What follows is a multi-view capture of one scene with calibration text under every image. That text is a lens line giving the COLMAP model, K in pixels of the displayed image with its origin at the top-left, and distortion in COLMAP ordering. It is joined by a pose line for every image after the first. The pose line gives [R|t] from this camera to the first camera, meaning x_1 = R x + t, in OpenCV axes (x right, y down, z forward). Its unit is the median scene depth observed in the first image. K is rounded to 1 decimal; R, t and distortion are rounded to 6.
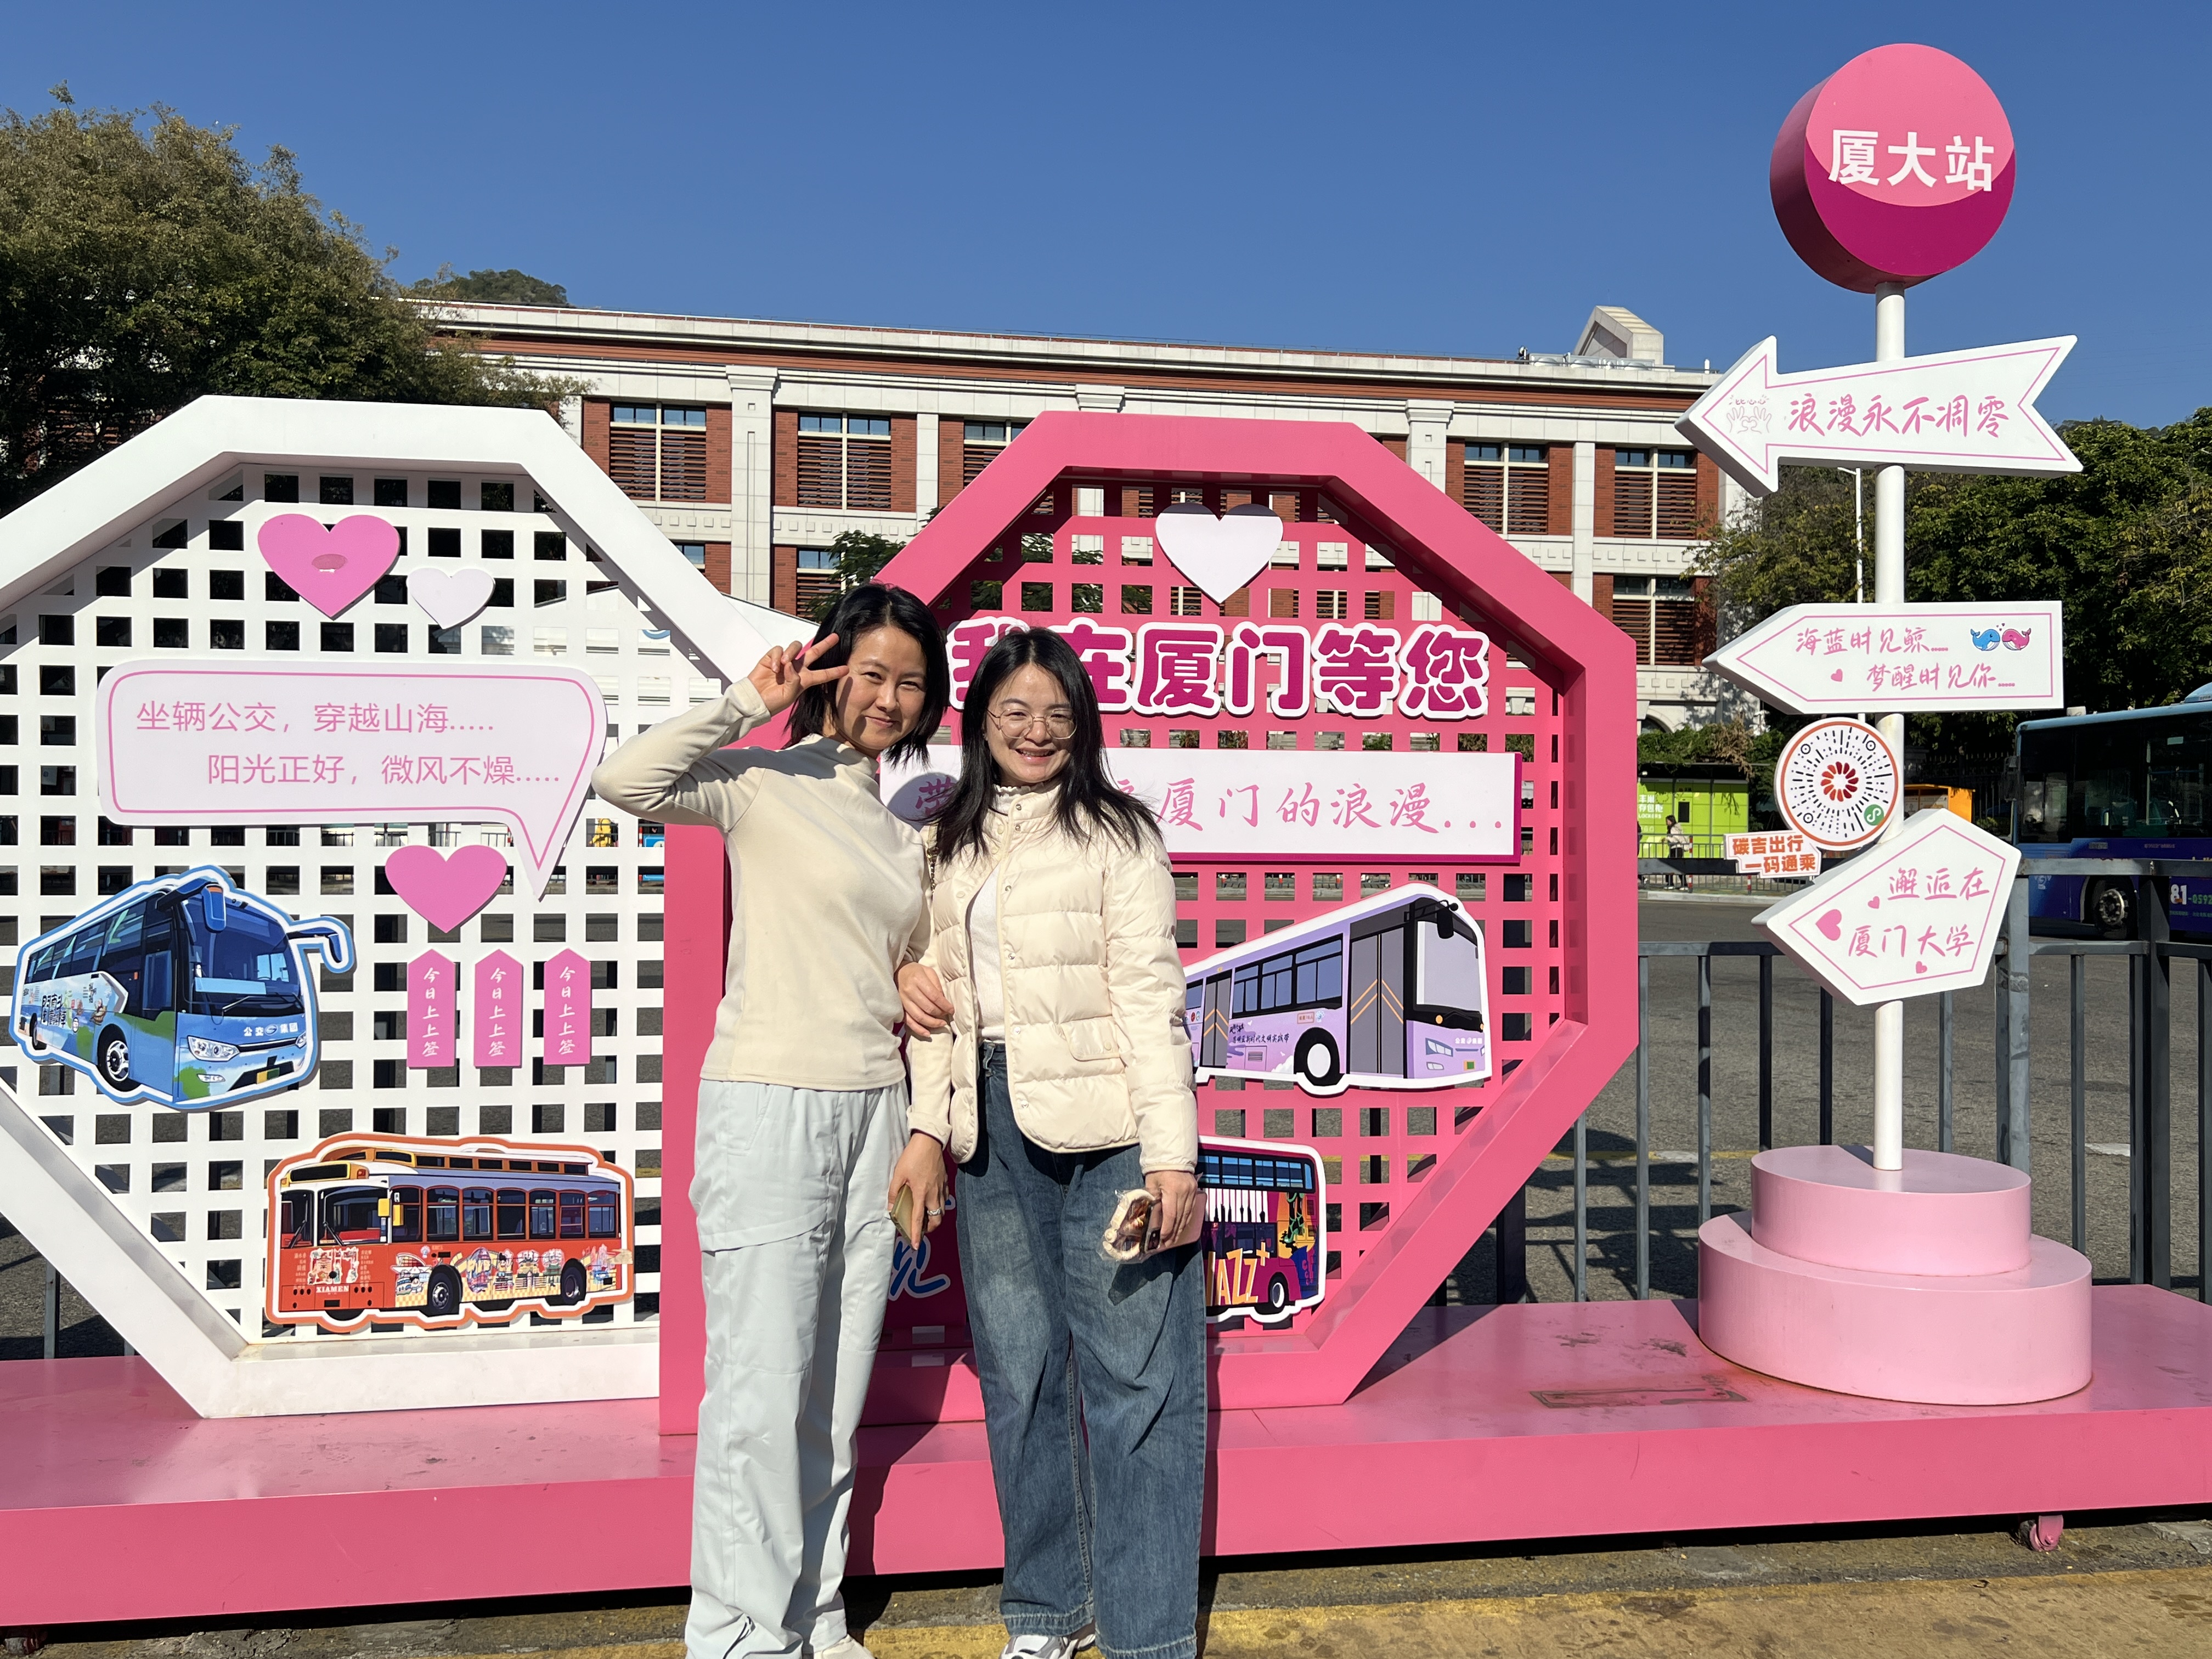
lens RADIAL K [[1870.3, 0, 1110.0], [0, 1870.3, 829.3], [0, 0, 1]] dist [0.106416, -0.125599]
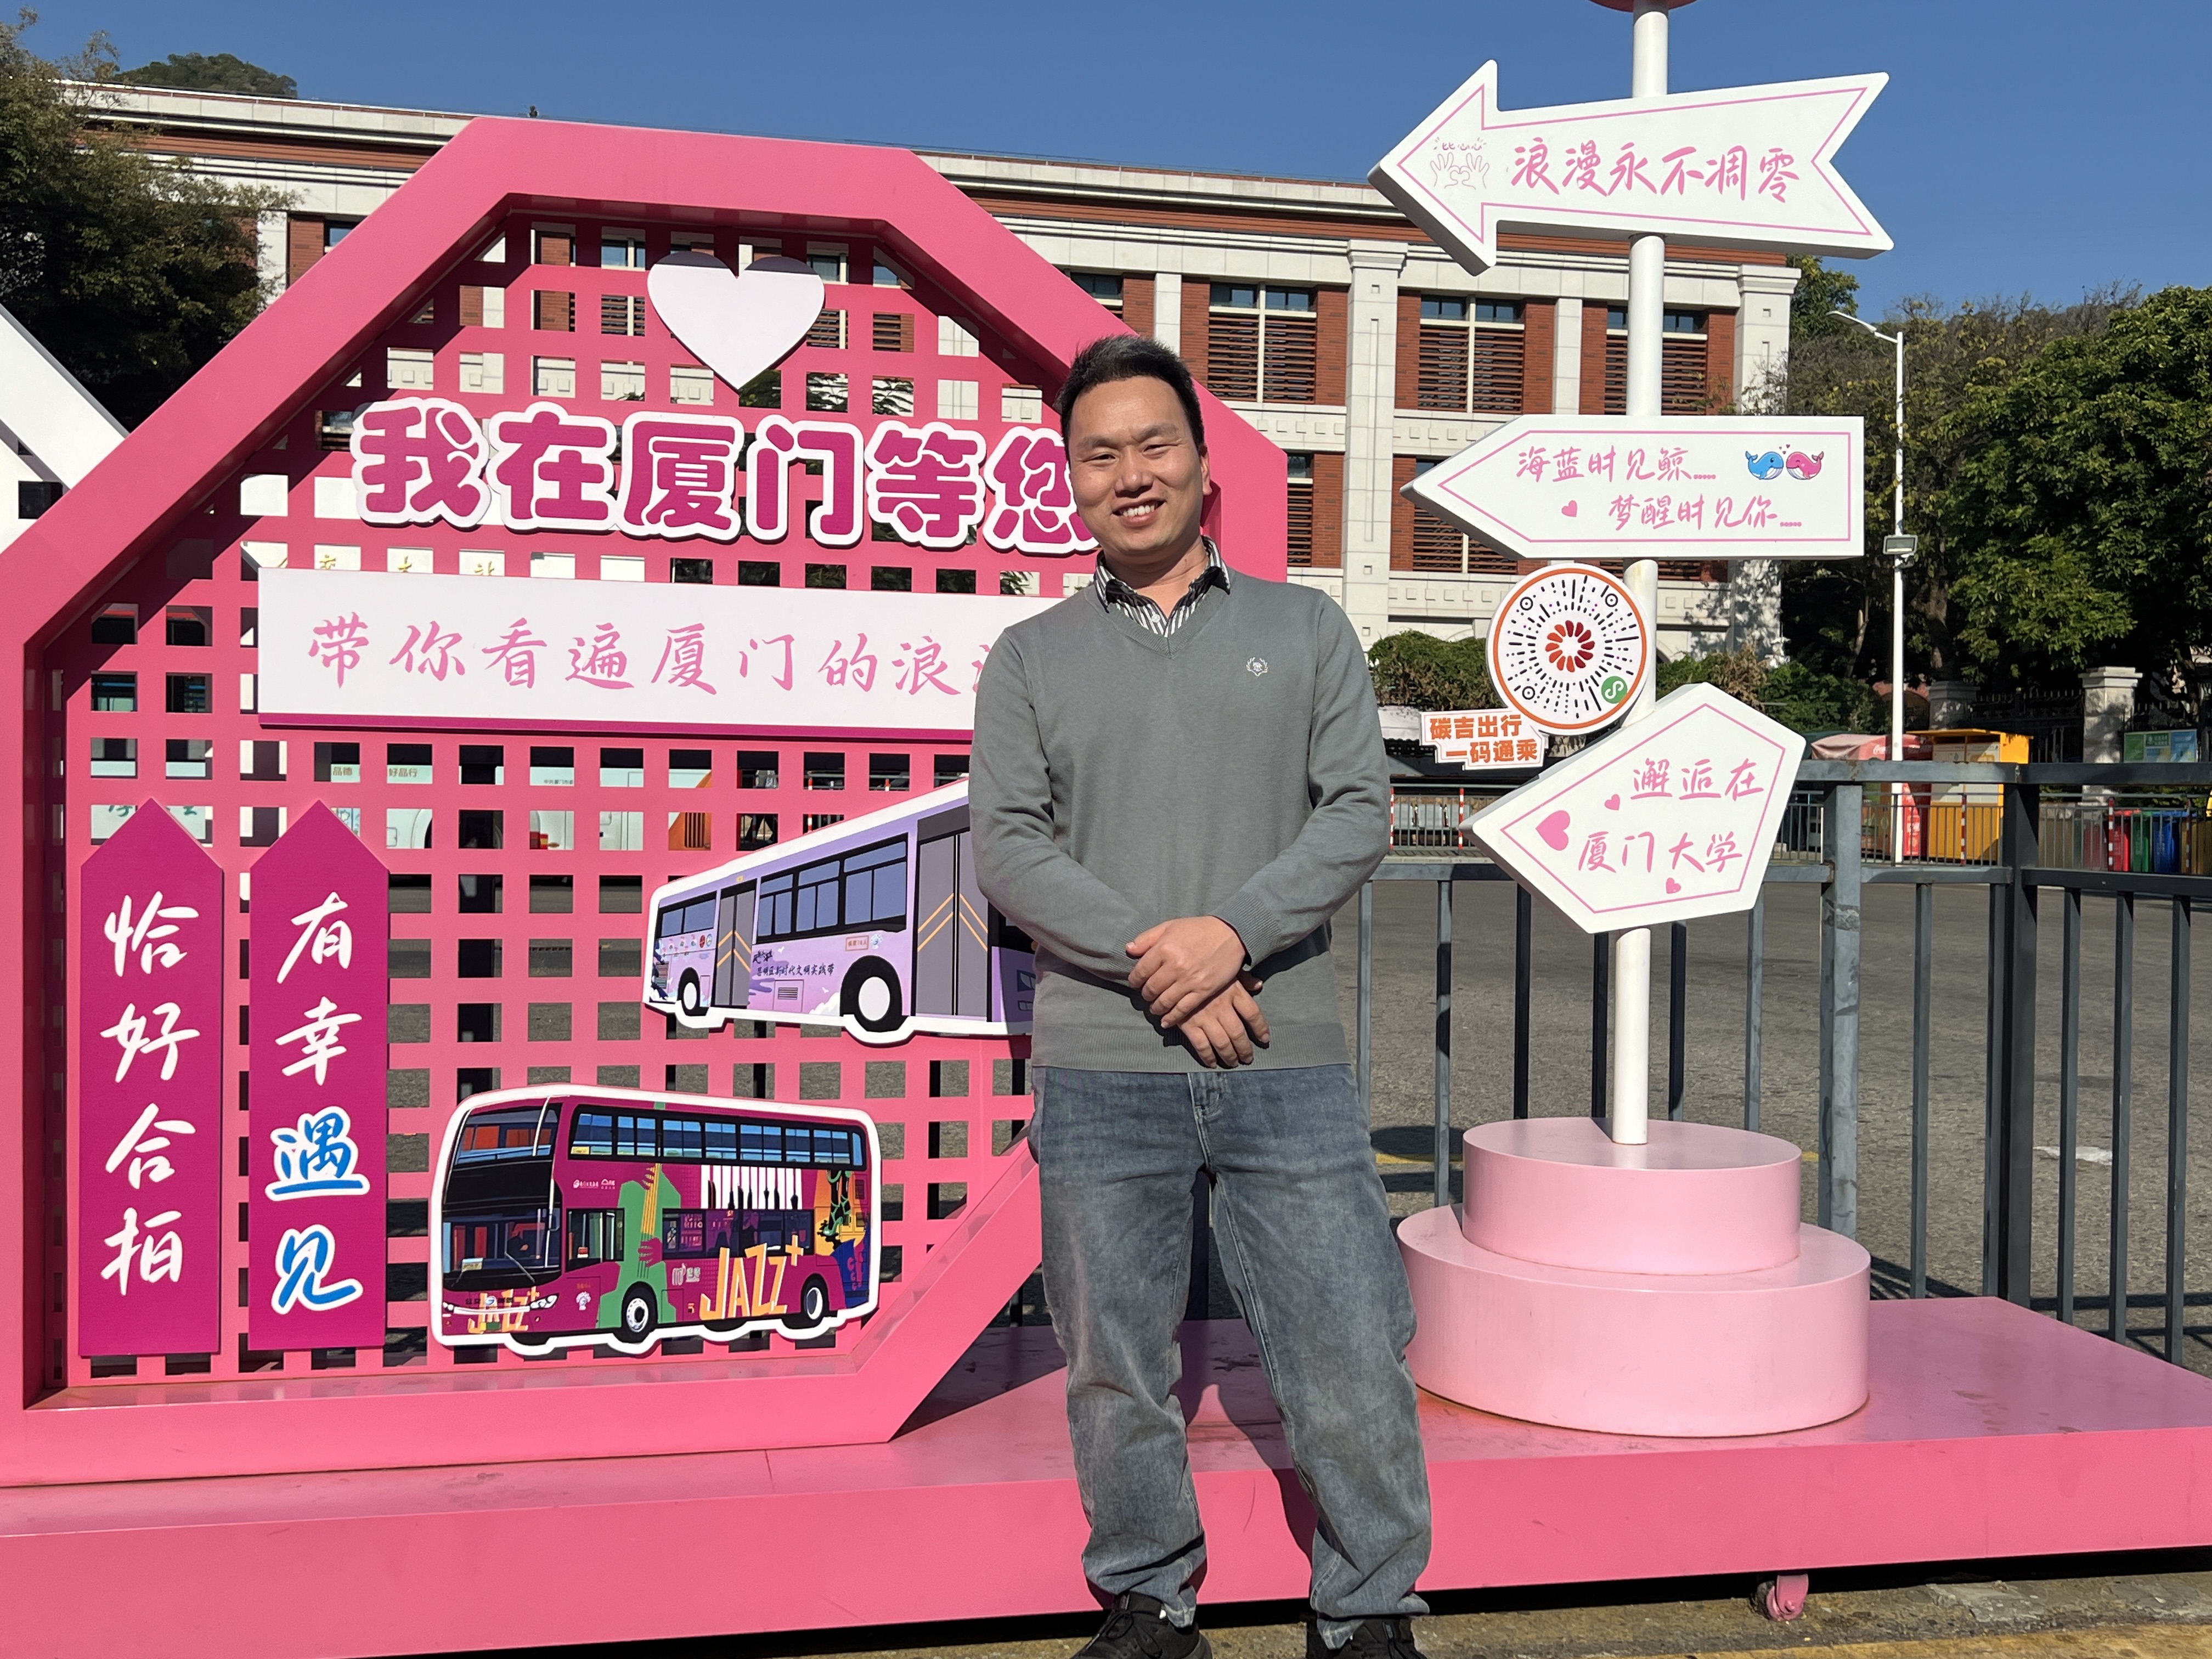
lens RADIAL K [[2335.9, 0, 1115.8], [0, 2335.9, 854.3], [0, 0, 1]] dist [0.184537, -0.410371]
pose [[0.998804, 0.006489, 0.048466, 0.153040], [-0.007888, 0.999556, 0.028744, 0.034108], [-0.048258, -0.029092, 0.998411, 0.041650]]
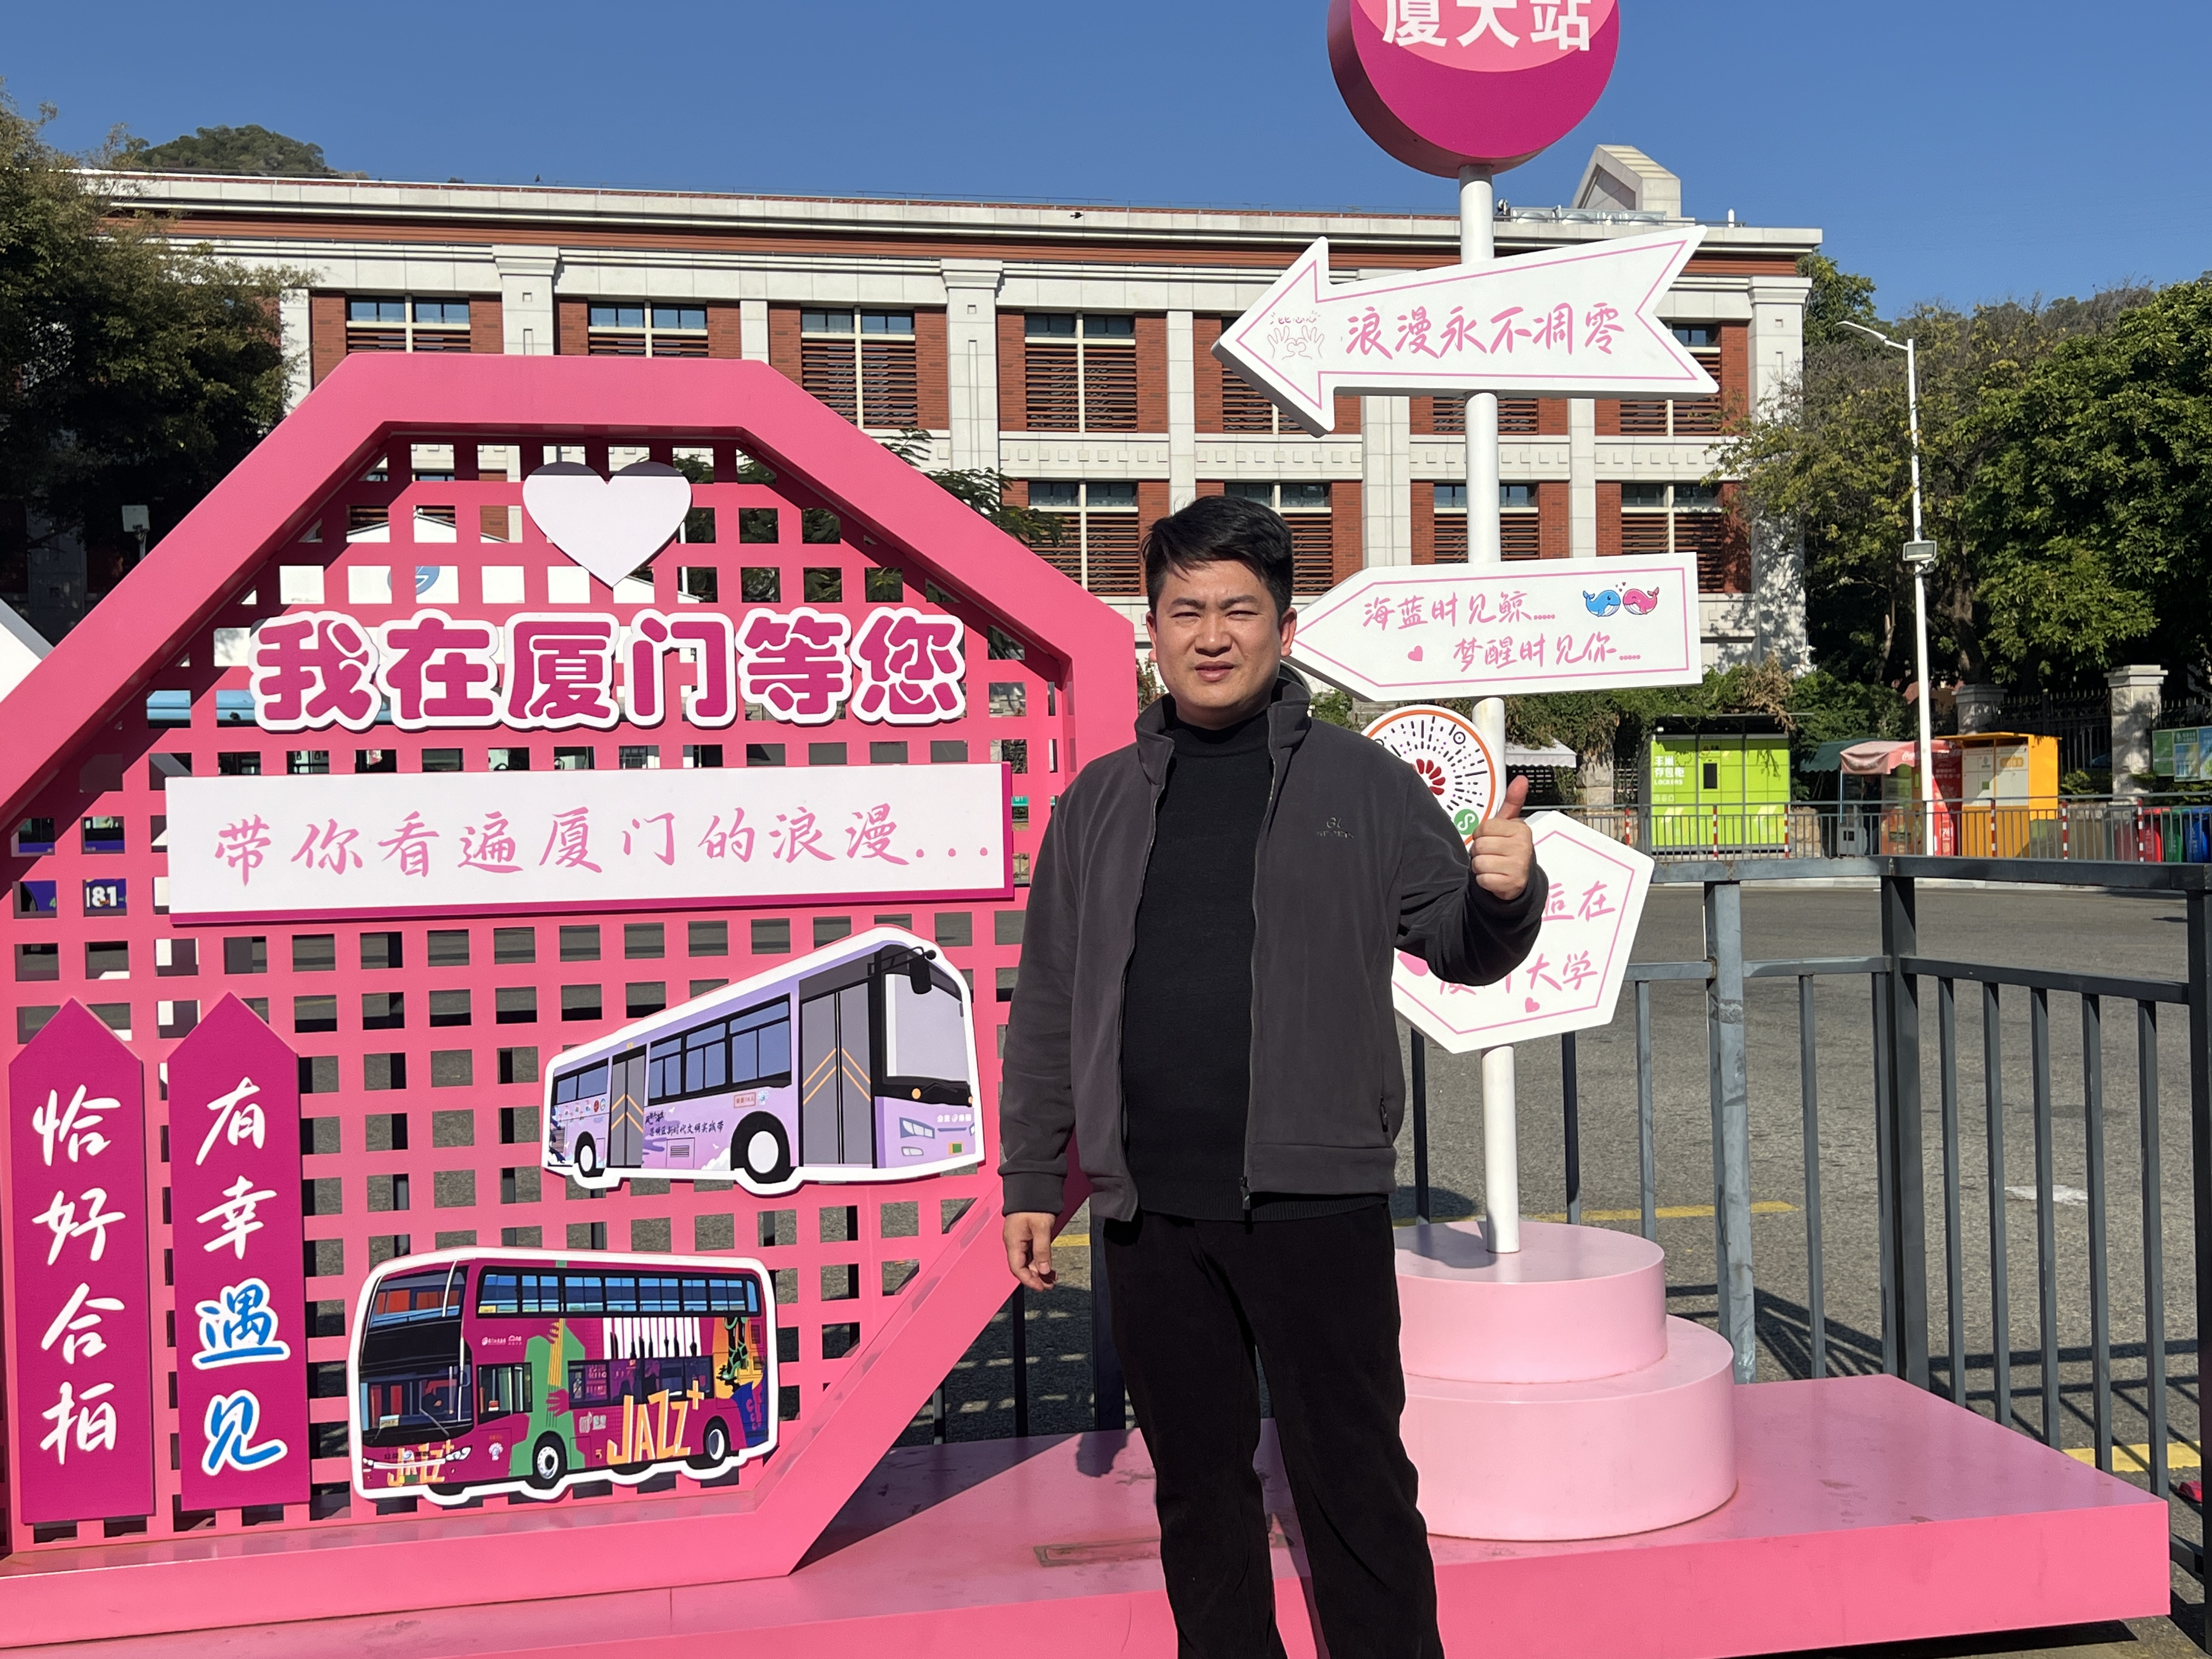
lens RADIAL K [[2335.9, 0, 1115.8], [0, 2335.9, 854.3], [0, 0, 1]] dist [0.184537, -0.410371]
pose [[0.999071, -0.032131, 0.028714, 0.223272], [0.031633, 0.999344, 0.017641, -0.016551], [-0.029262, -0.016716, 0.999432, -0.012681]]
